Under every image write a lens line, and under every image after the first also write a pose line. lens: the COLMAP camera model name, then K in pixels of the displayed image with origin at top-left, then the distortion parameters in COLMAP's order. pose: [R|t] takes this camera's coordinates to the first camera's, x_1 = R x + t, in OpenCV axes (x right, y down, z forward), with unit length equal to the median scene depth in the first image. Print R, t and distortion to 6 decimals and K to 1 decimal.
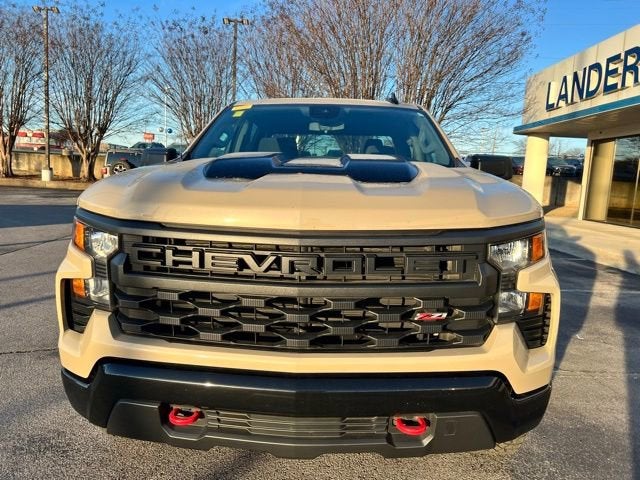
lens RADIAL K [[480.8, 0, 317.8], [0, 480.8, 232.3], [0, 0, 1]] dist [0.053247, -0.054189]
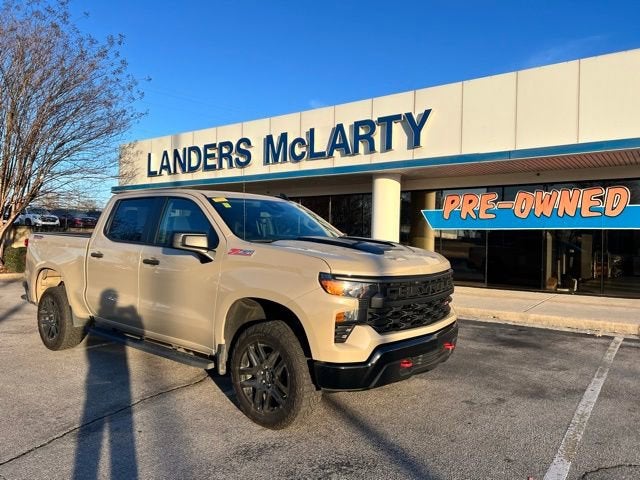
lens RADIAL K [[480.8, 0, 317.8], [0, 480.8, 232.3], [0, 0, 1]] dist [0.053247, -0.054189]
pose [[0.591710, -0.010441, 0.806083, -0.277130], [0.093095, 0.994111, -0.055461, -0.015166], [-0.800757, 0.107859, 0.589198, -0.002821]]
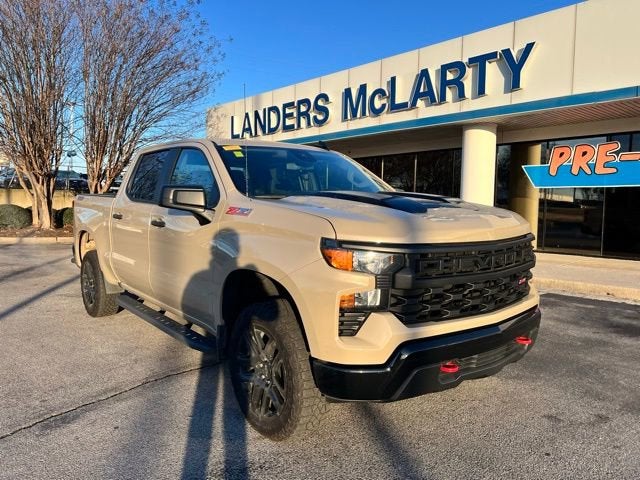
lens RADIAL K [[480.8, 0, 317.8], [0, 480.8, 232.3], [0, 0, 1]] dist [0.053247, -0.054189]
pose [[0.743653, -0.066661, 0.665235, -0.194003], [0.090863, 0.995862, -0.001782, -0.009934], [-0.662363, 0.061770, 0.746632, 0.013488]]
